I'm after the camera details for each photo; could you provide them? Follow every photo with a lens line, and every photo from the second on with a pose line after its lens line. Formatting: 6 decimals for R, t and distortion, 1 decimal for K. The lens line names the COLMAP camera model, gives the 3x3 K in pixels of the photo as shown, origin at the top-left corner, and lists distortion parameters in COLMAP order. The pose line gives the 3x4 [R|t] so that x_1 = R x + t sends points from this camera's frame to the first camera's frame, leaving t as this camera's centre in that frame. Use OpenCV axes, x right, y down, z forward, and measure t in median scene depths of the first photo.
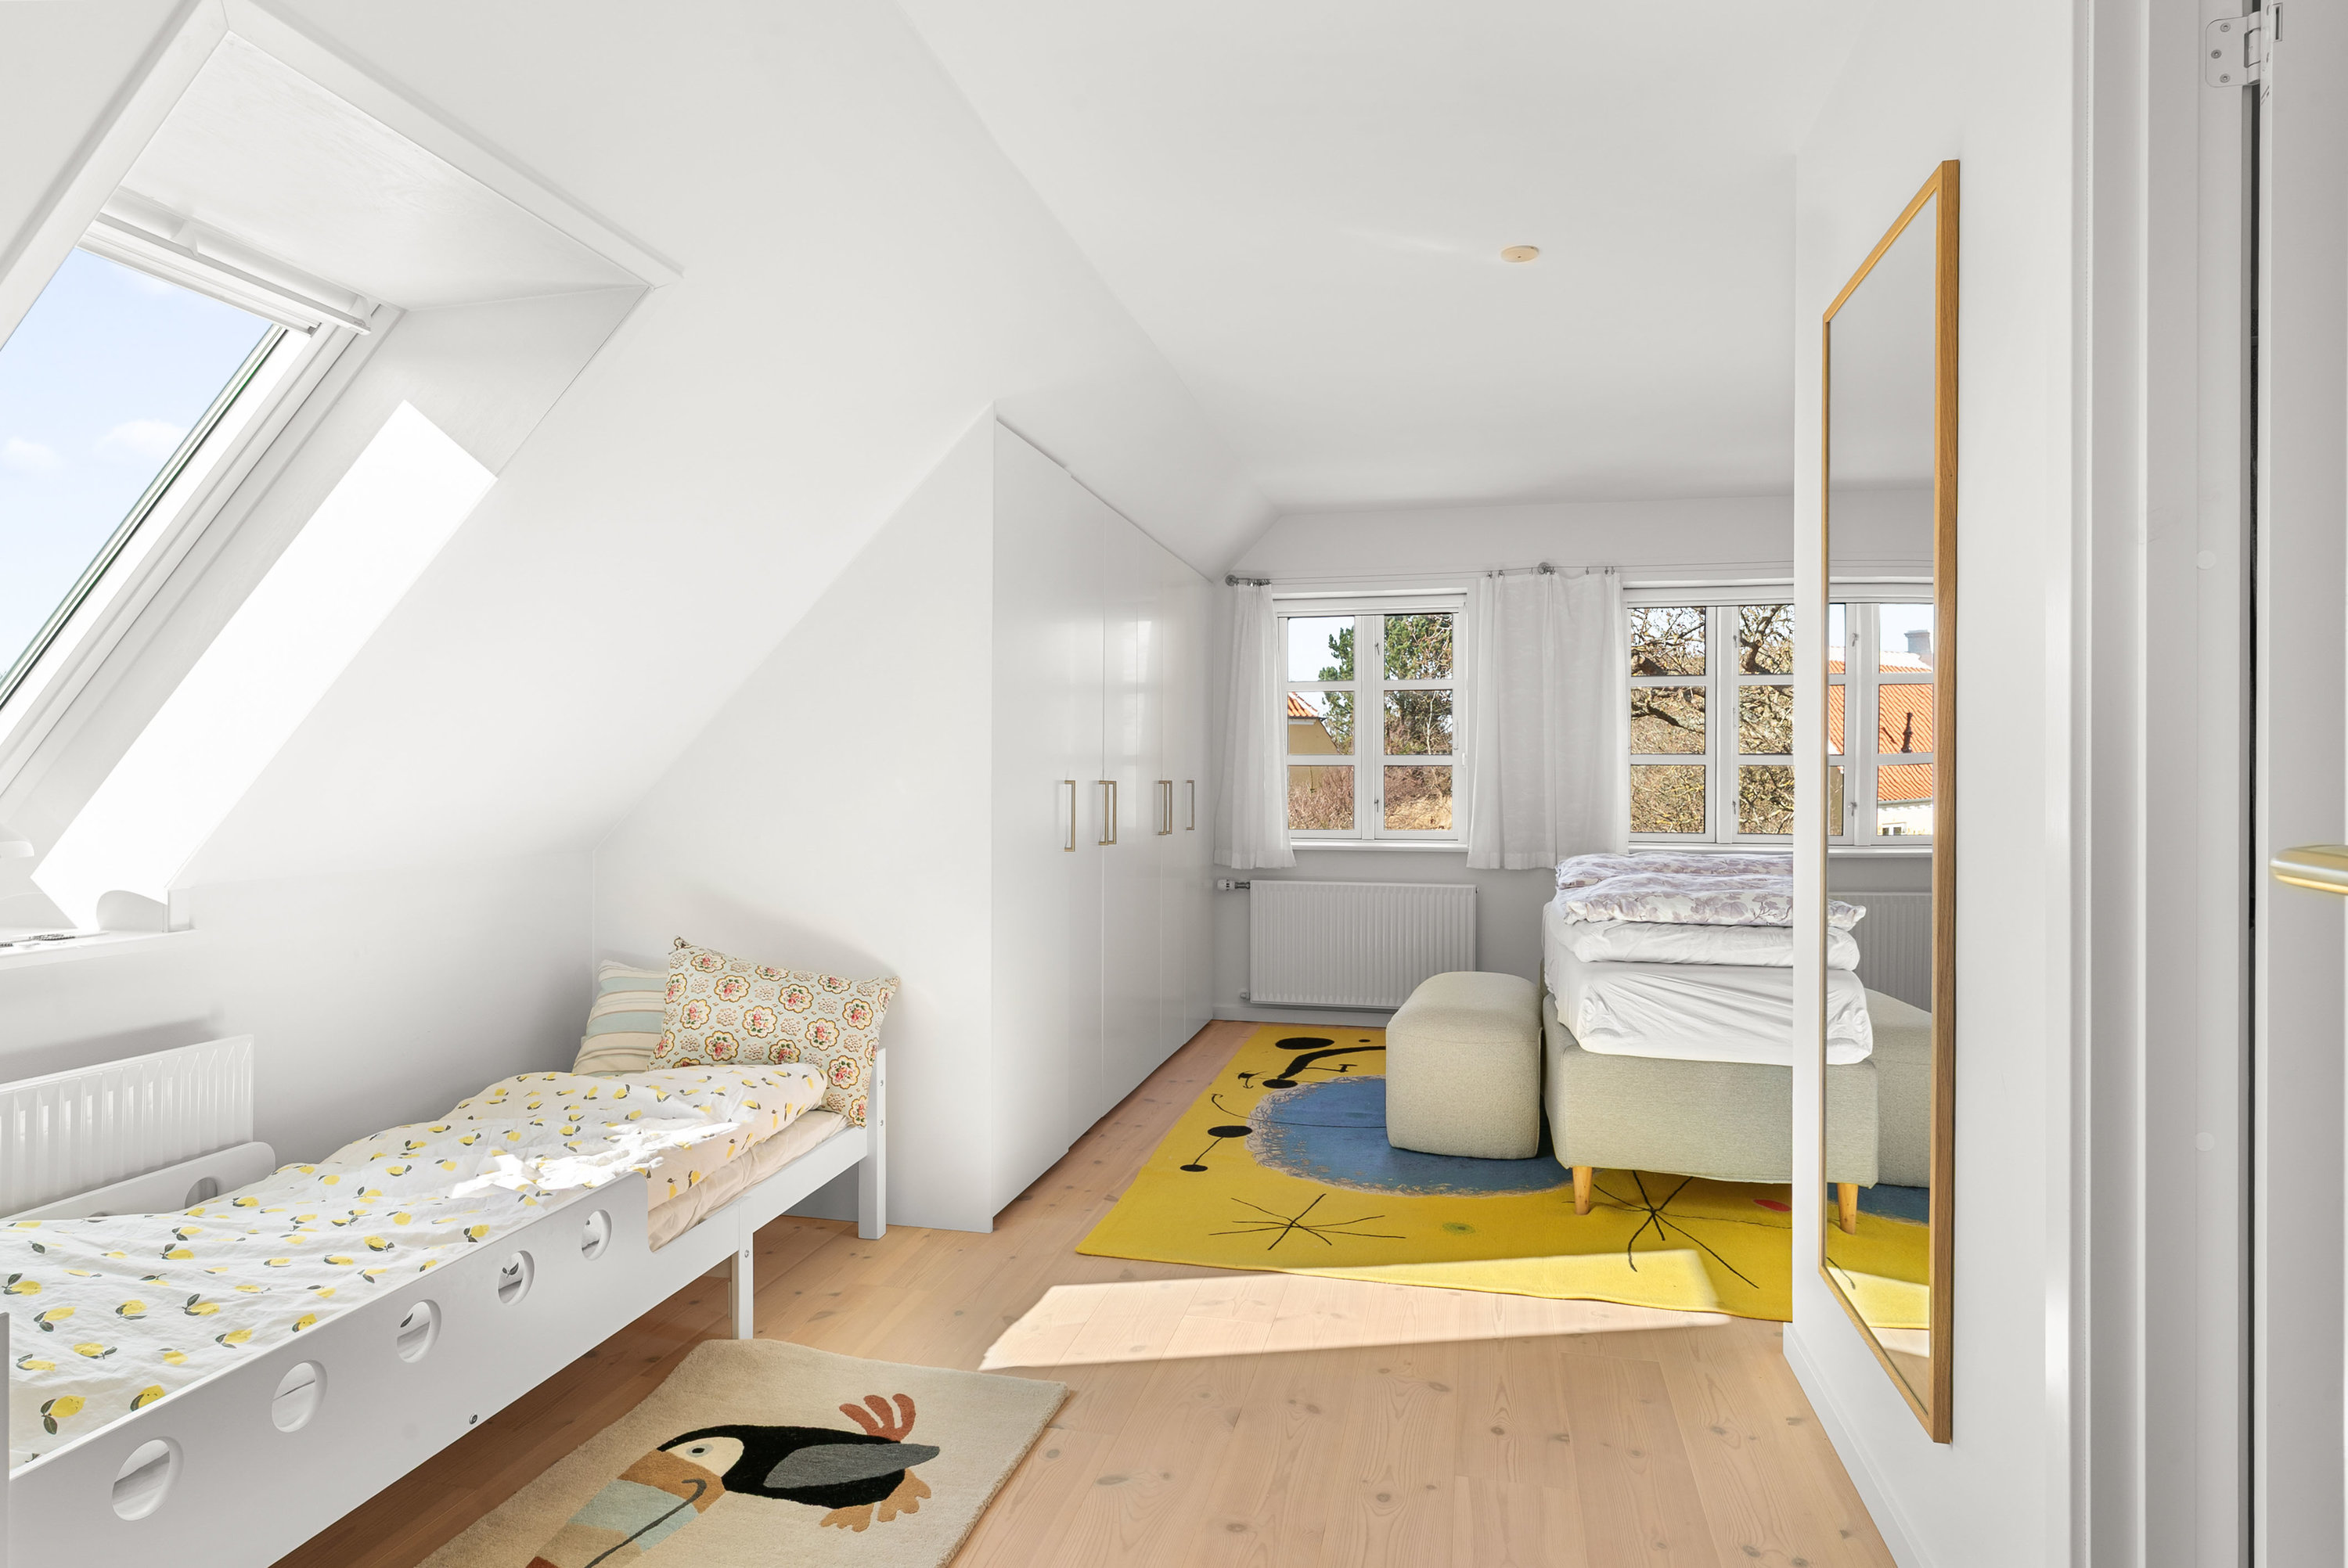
lens RADIAL K [[1347.4, 0, 1176.7], [0, 1347.4, 759.0], [0, 0, 1]] dist [-0.000168, -0.000505]
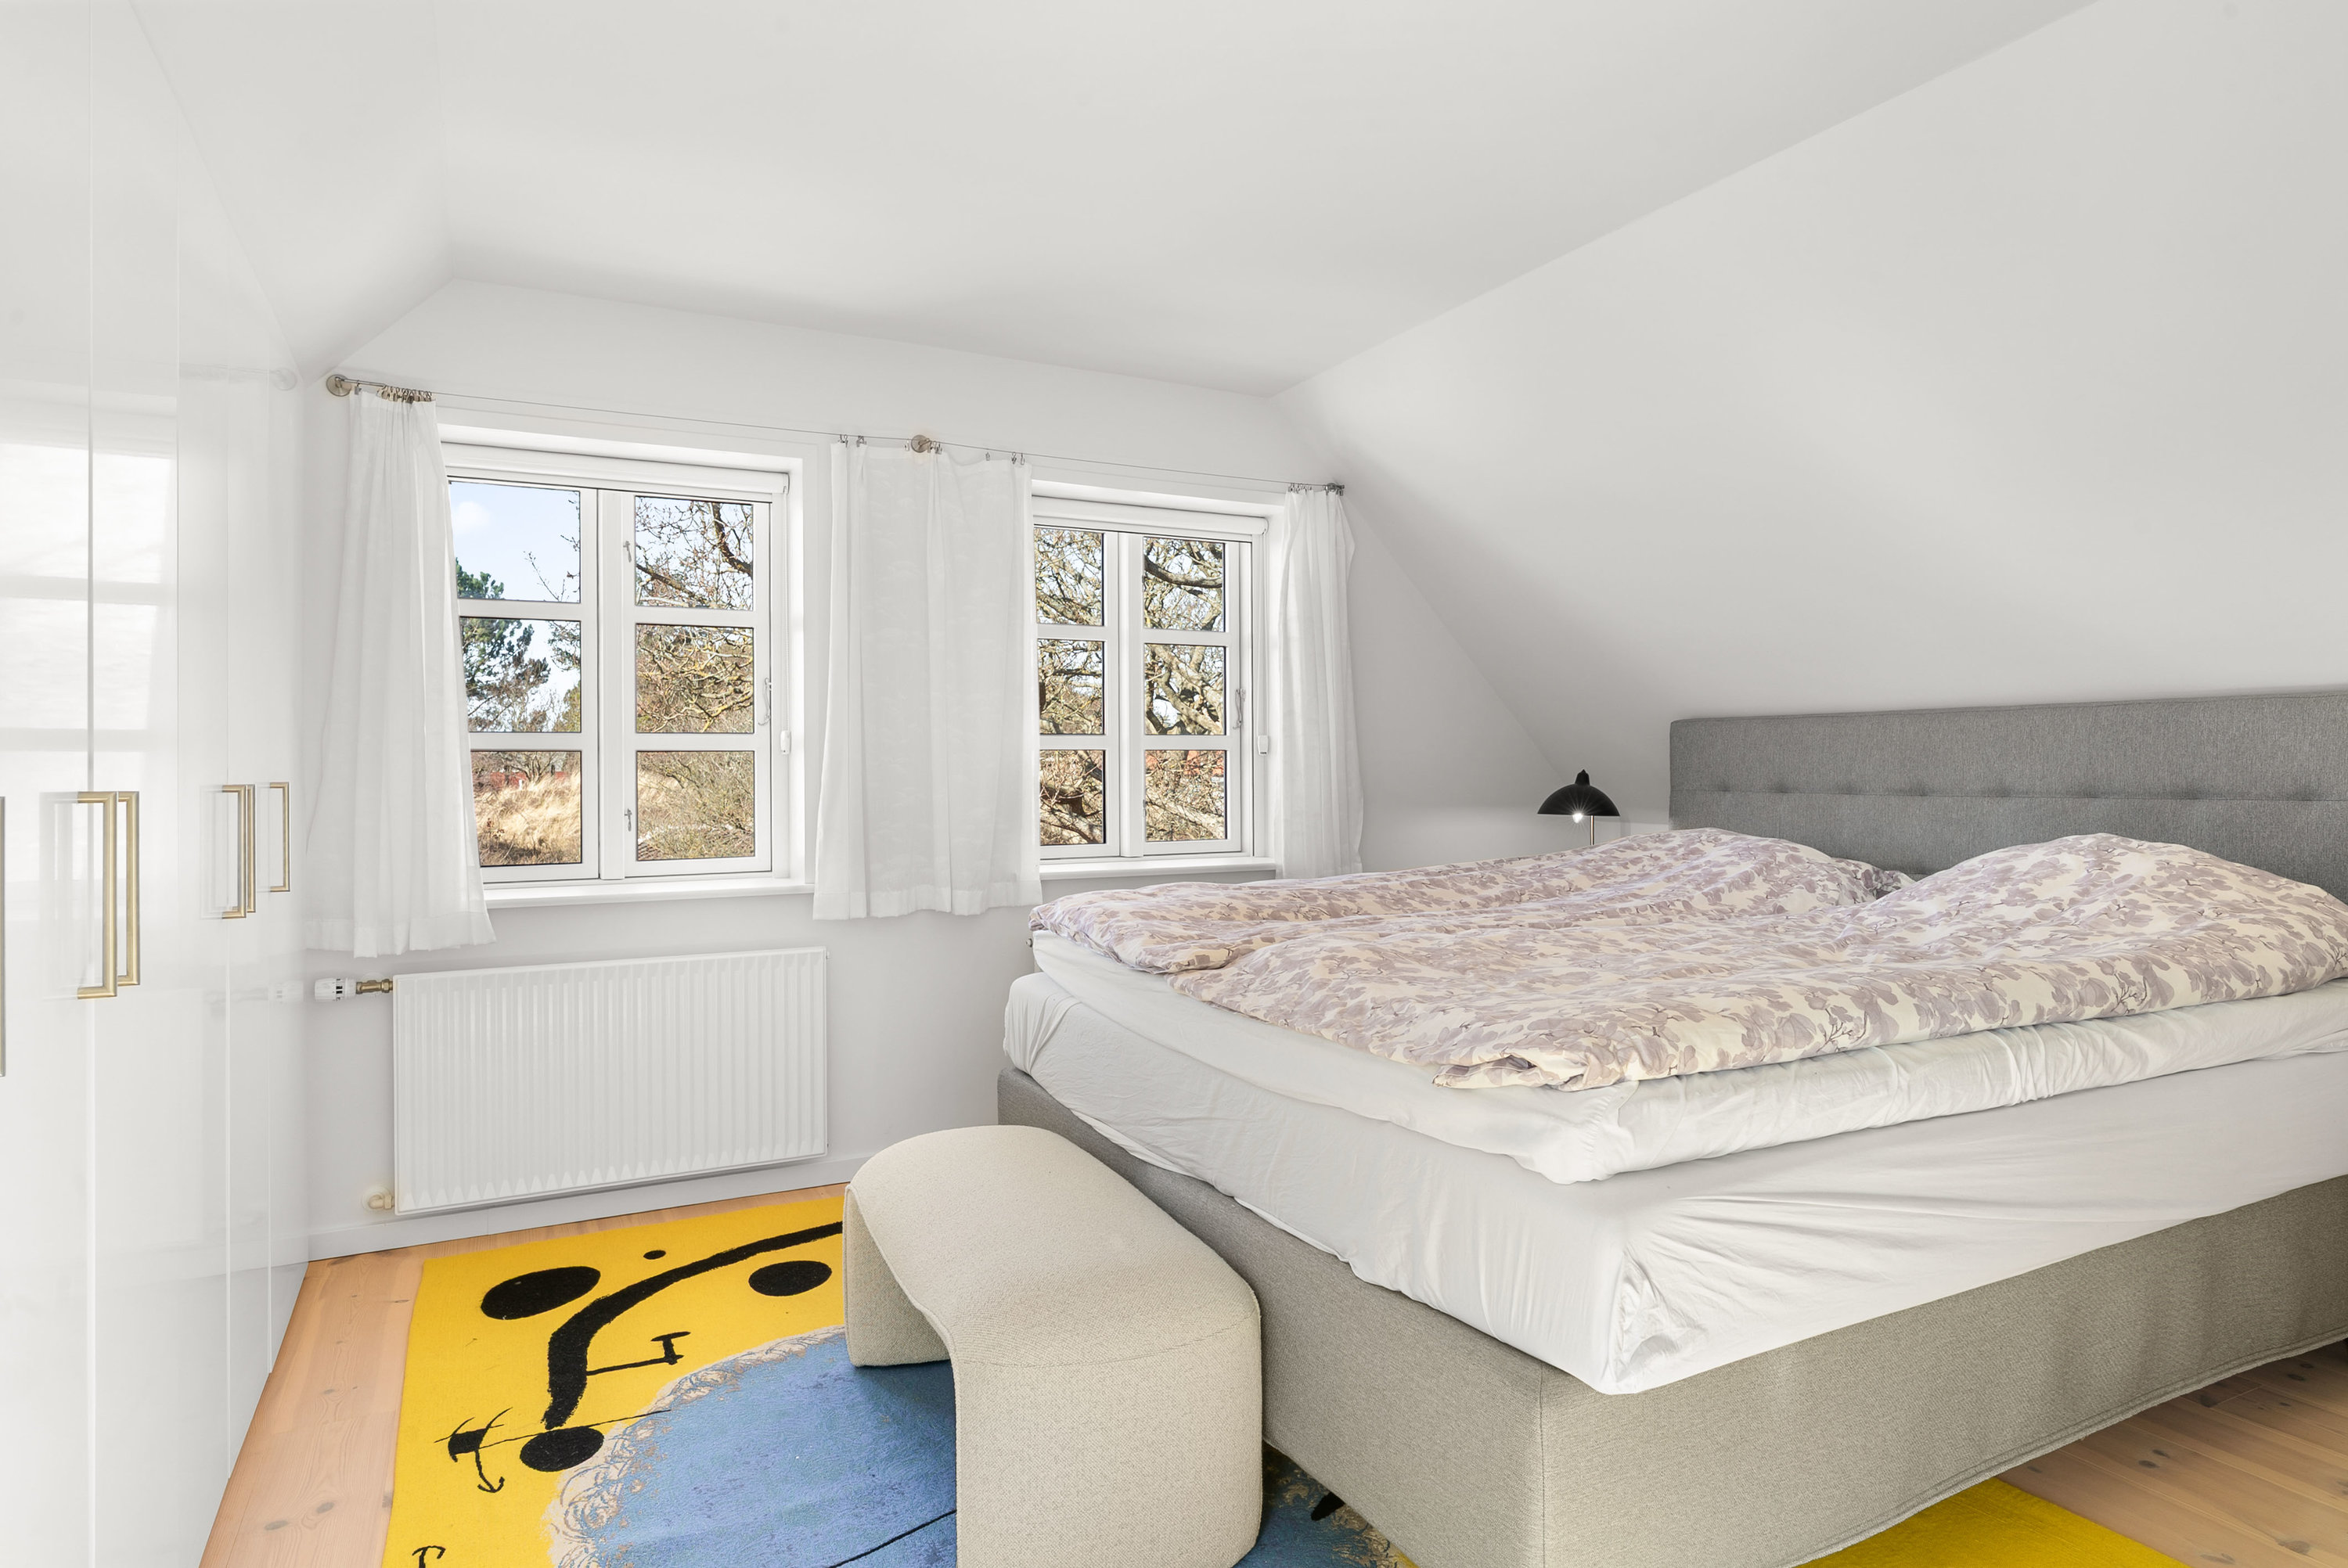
lens RADIAL K [[1347.4, 0, 1176.7], [0, 1347.4, 759.0], [0, 0, 1]] dist [-0.000168, -0.000505]
pose [[0.766299, -0.005136, 0.642464, -0.047179], [0.000020, 0.999968, 0.007970, 0.003884], [-0.642485, -0.006095, 0.766274, 0.431089]]
